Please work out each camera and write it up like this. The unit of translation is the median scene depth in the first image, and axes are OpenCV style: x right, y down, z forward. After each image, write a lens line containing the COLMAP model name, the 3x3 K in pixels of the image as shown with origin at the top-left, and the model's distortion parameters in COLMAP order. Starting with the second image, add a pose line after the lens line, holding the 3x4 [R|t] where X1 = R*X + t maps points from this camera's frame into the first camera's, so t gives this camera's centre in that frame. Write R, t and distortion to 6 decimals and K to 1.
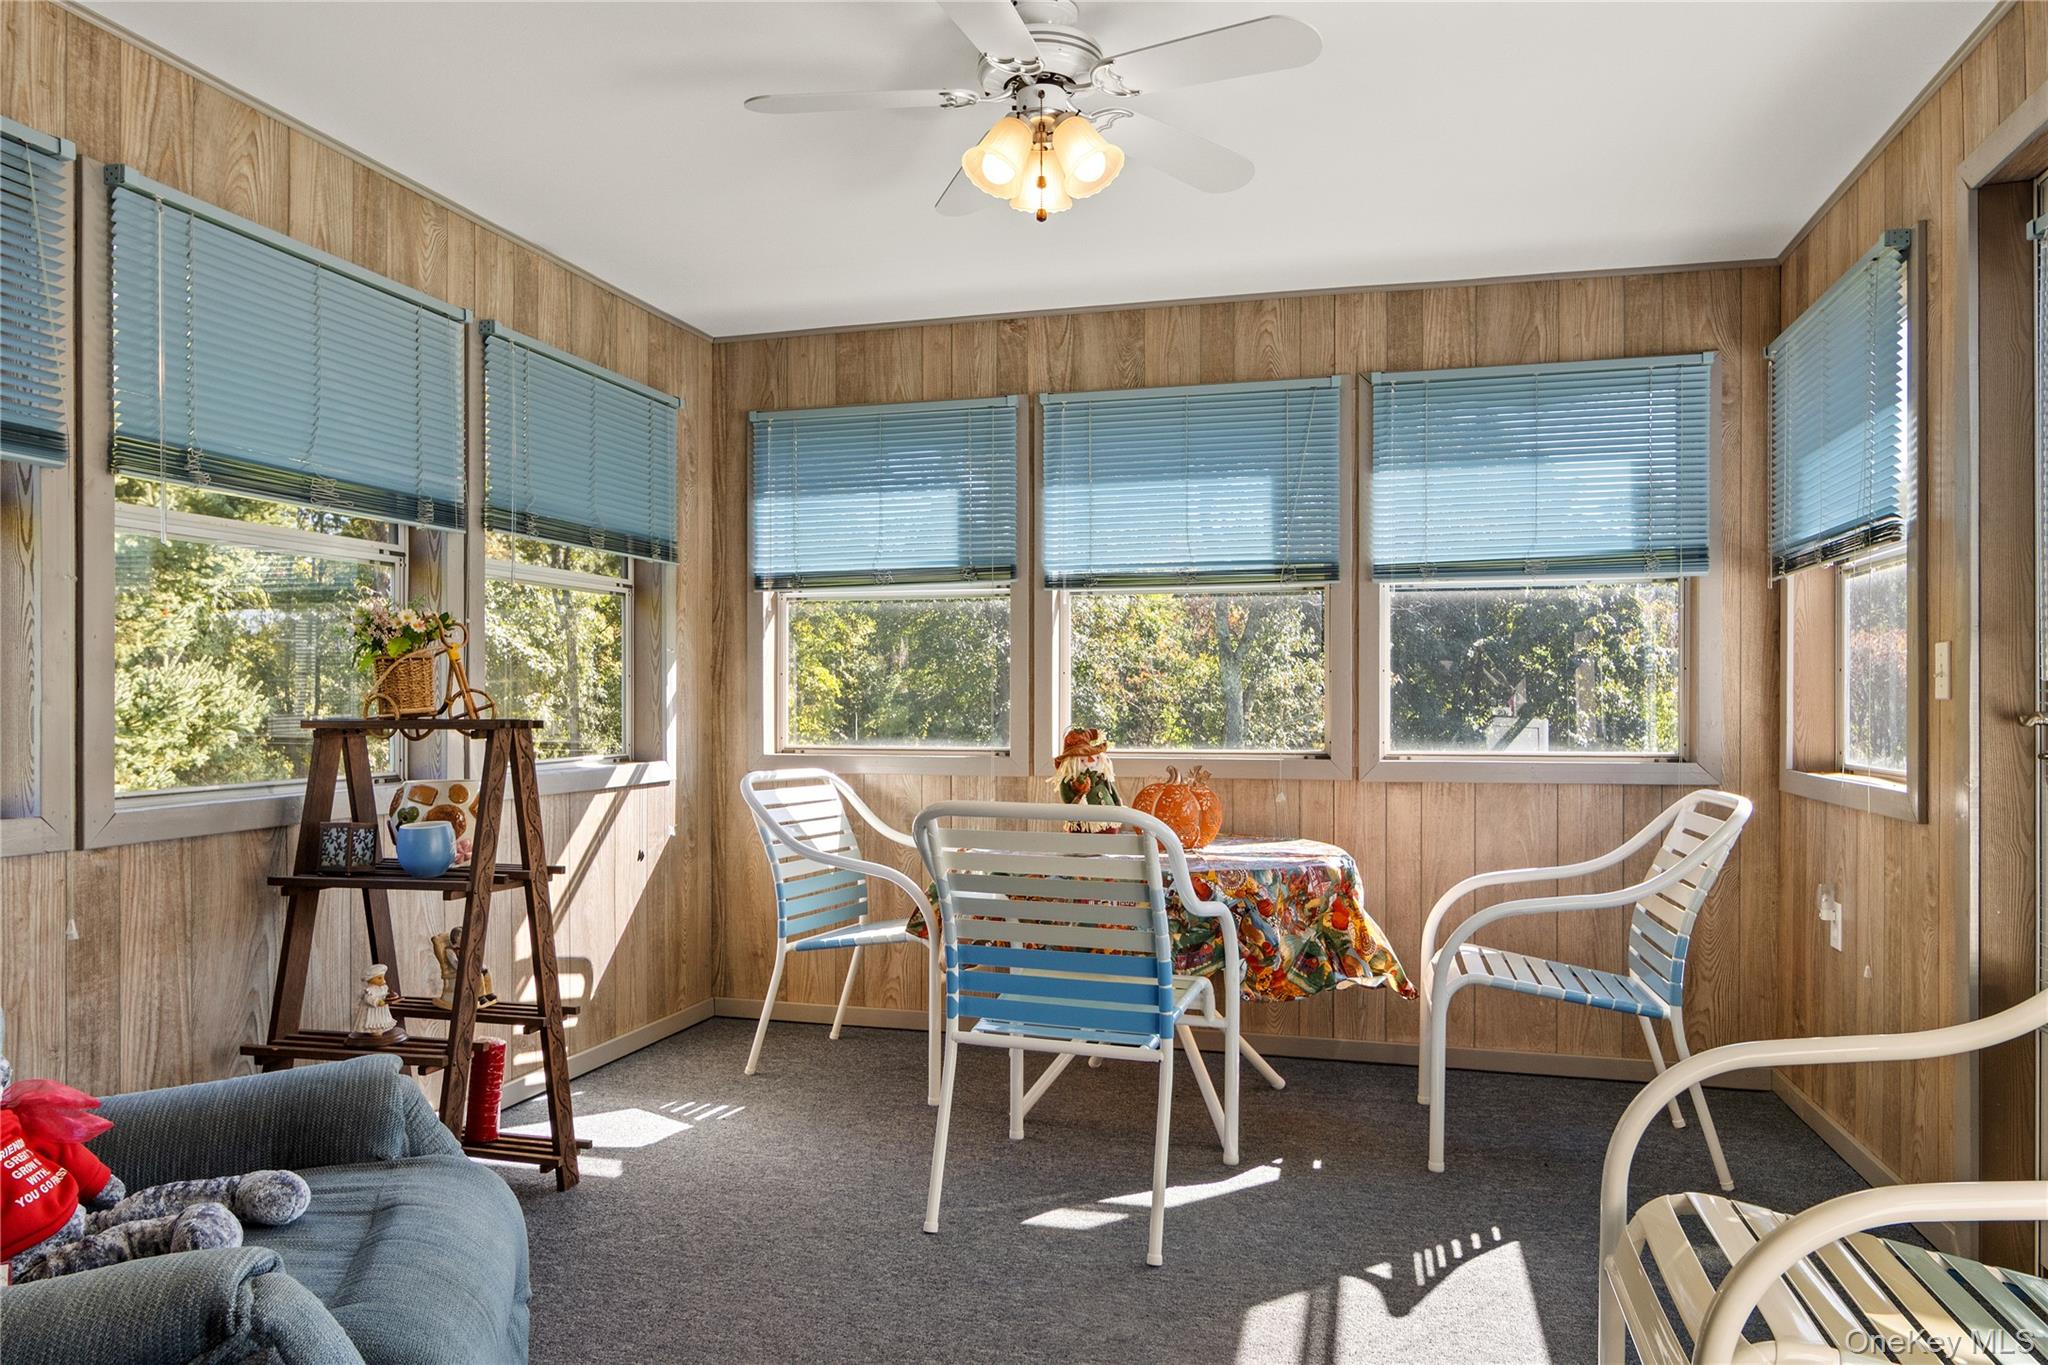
lens RADIAL K [[1323.7, 0, 1018.4], [0, 1323.7, 695.1], [0, 0, 1]] dist [-0.009074, 0.005508]
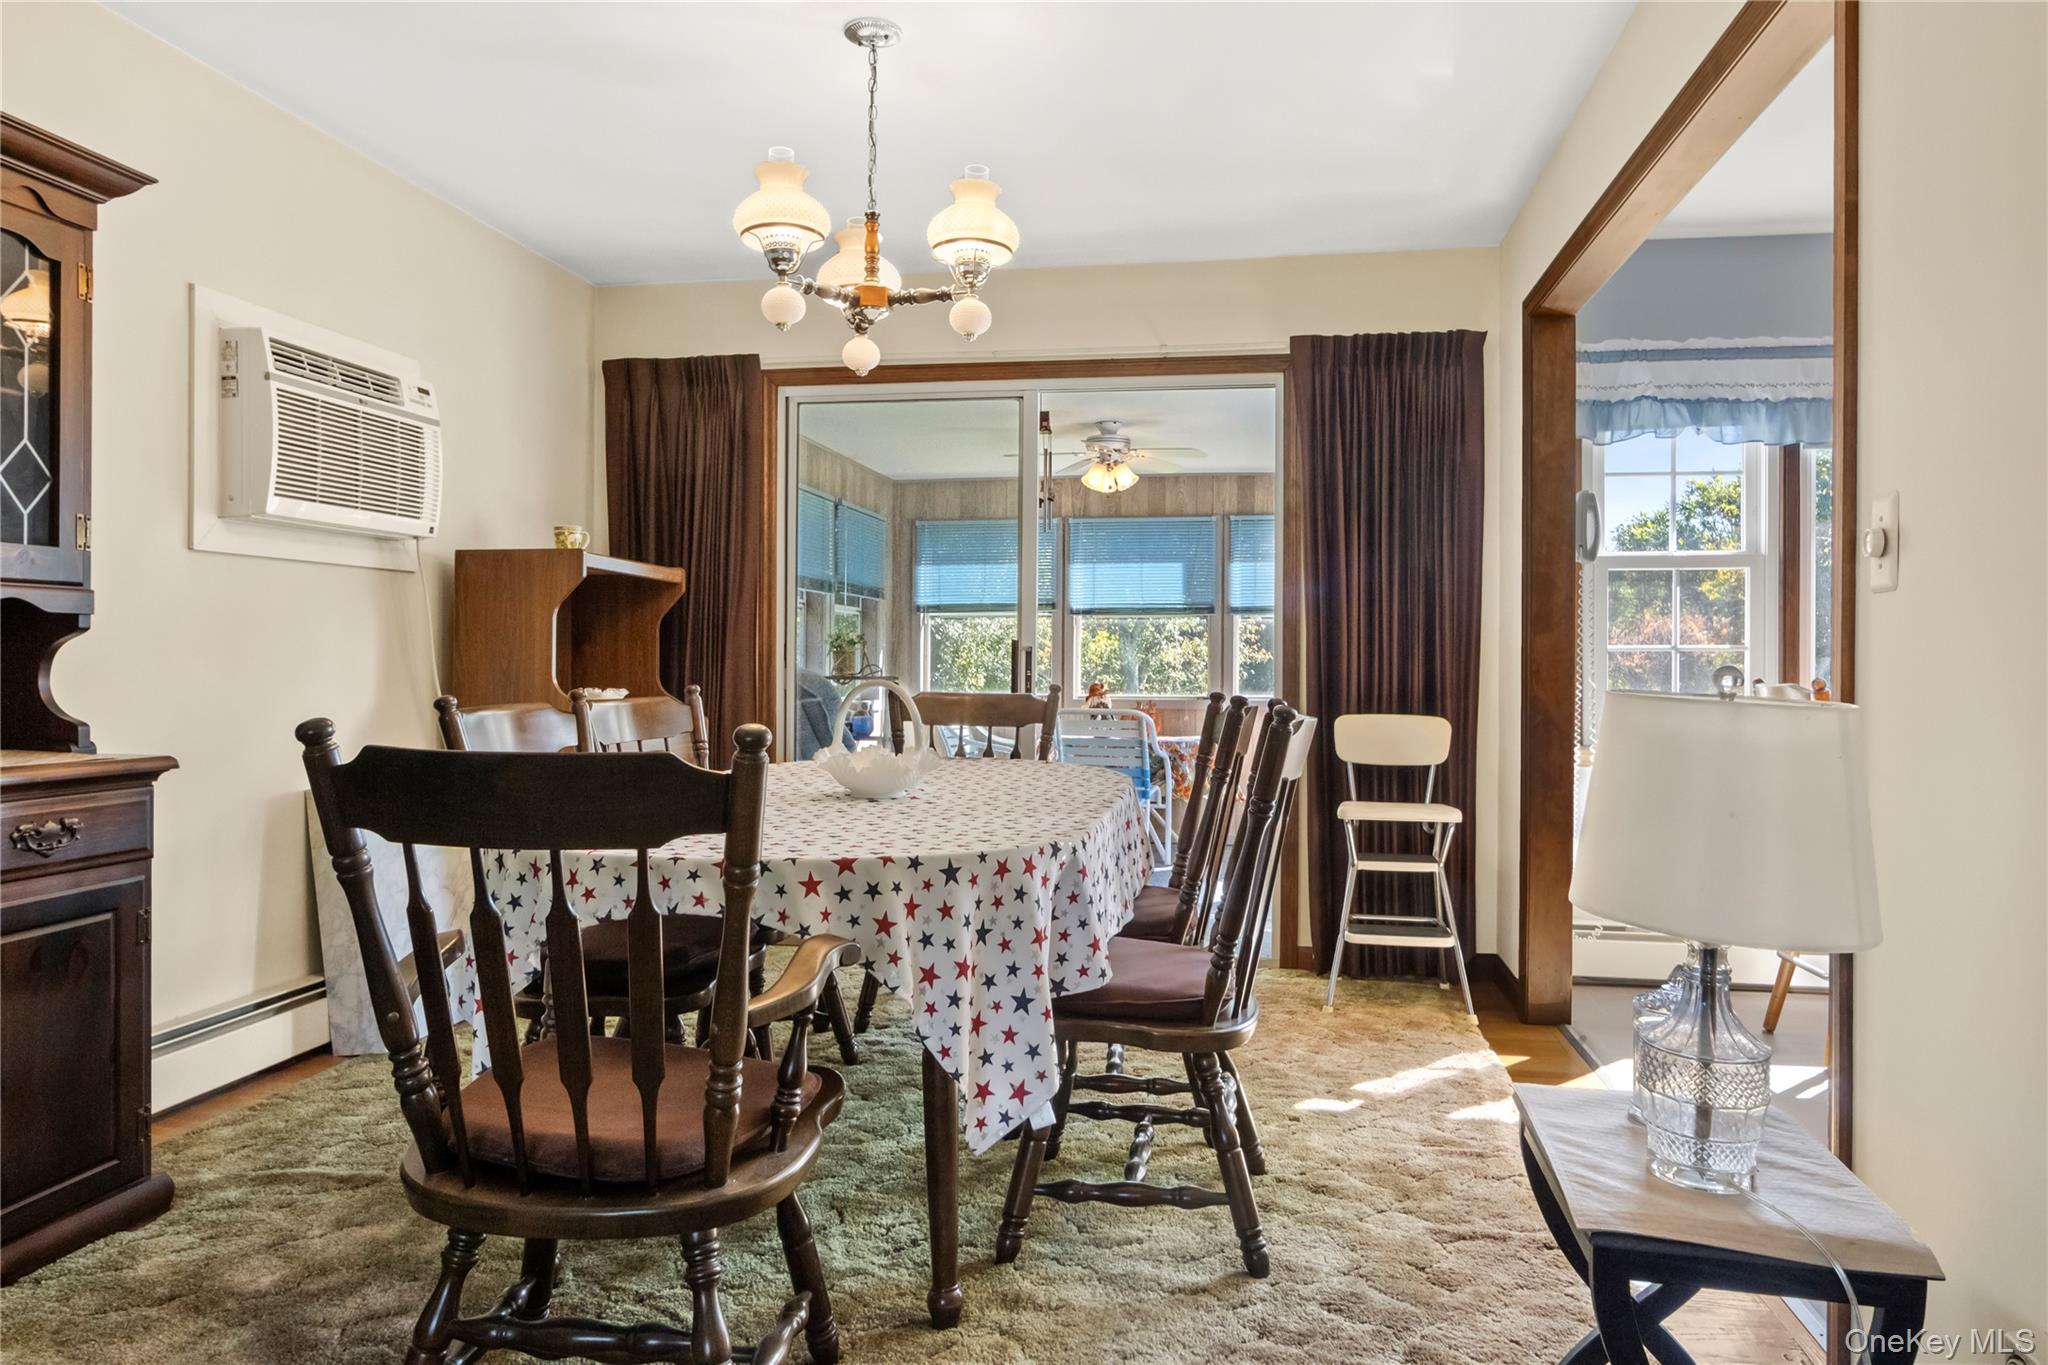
lens RADIAL K [[1323.7, 0, 1028.2], [0, 1323.7, 677.8], [0, 0, 1]] dist [-0.009074, 0.005508]
pose [[0.995696, 0.003954, 0.092591, -0.227550], [-0.004648, 0.999963, 0.007282, 0.000276], [-0.092559, -0.007681, 0.995678, -0.985051]]
